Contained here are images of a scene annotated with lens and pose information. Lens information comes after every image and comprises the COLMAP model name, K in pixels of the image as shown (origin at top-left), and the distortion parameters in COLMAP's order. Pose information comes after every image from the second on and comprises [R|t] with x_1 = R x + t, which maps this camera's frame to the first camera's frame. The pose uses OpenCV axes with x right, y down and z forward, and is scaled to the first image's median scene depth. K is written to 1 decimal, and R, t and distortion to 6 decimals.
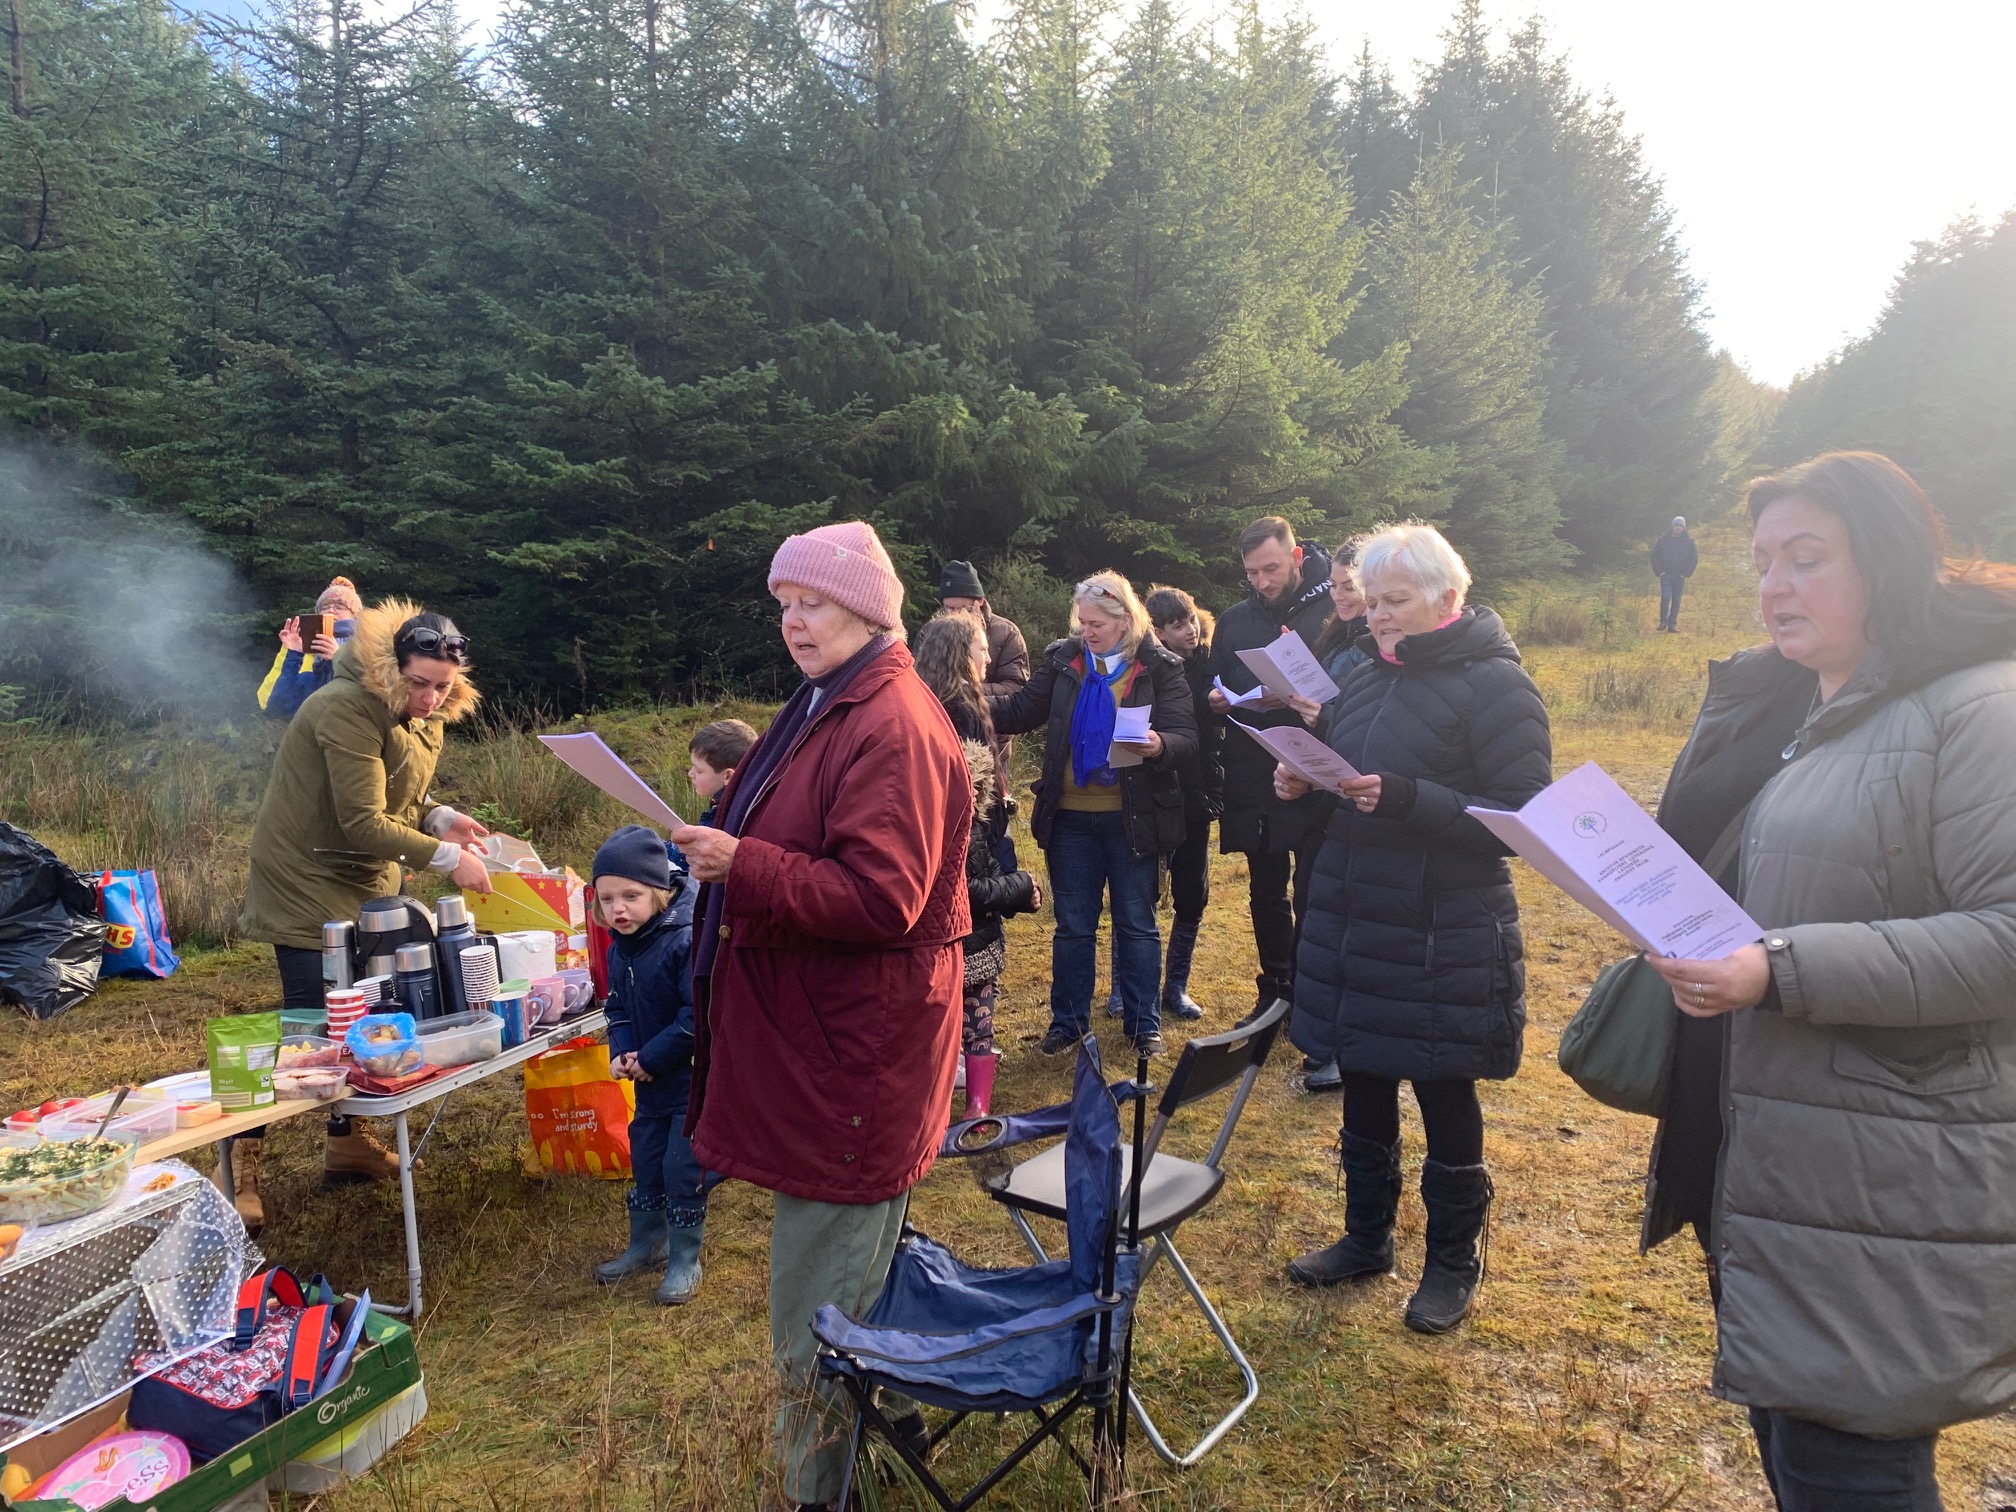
lens RADIAL K [[1517.3, 0, 979.6], [0, 1517.3, 768.2], [0, 0, 1]] dist [0.044182, -0.057748]
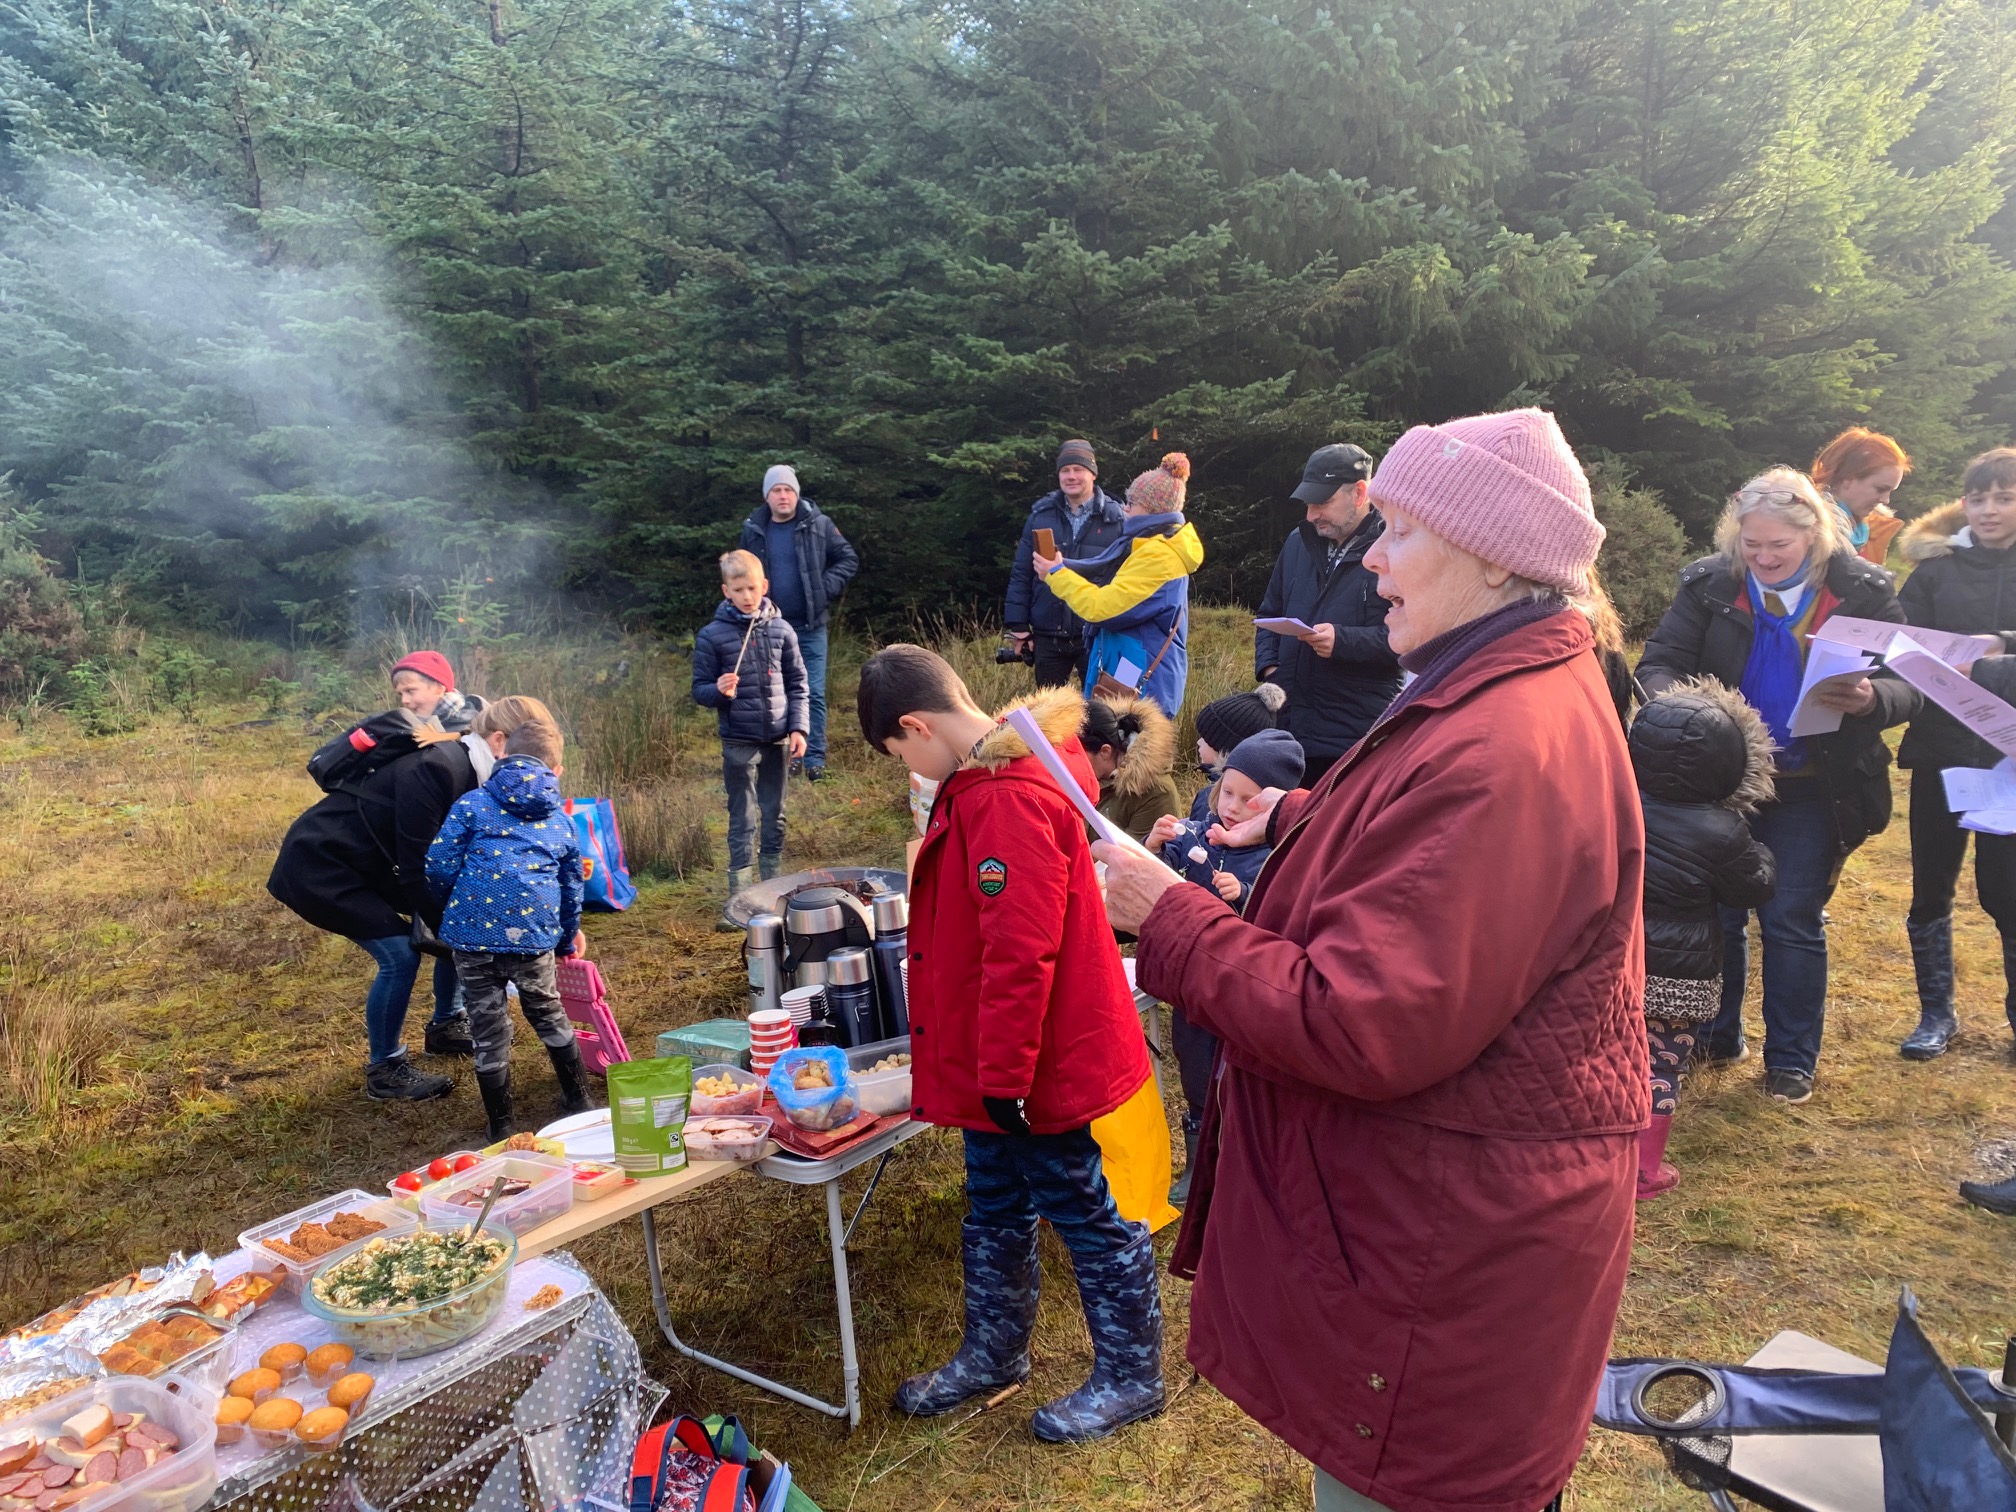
lens RADIAL K [[1517.3, 0, 1001.6], [0, 1517.3, 775.5], [0, 0, 1]] dist [0.044182, -0.057748]
pose [[0.964700, 0.012756, -0.263042, -0.021656], [0.008370, 0.996836, 0.079040, -0.013587], [0.263218, -0.078451, 0.961541, 0.069297]]
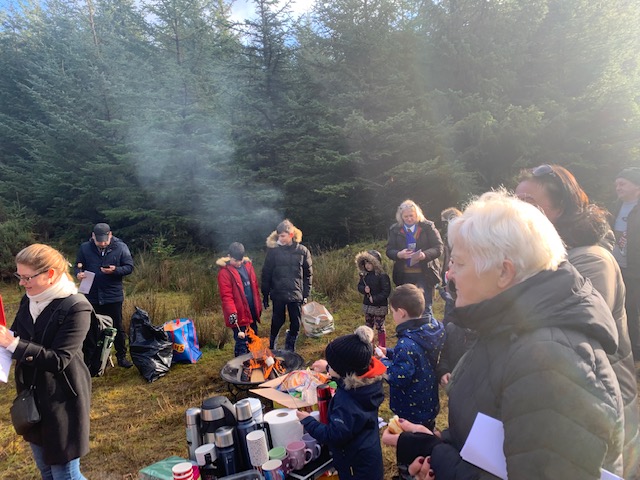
lens RADIAL K [[481.7, 0, 320.9], [0, 481.7, 252.6], [0, 0, 1]] dist [0.044182, -0.057748]
pose [[0.942752, -0.035047, -0.331648, -0.017250], [0.040253, 0.999150, 0.008839, -0.030006], [0.331057, -0.021683, 0.943362, 0.146229]]
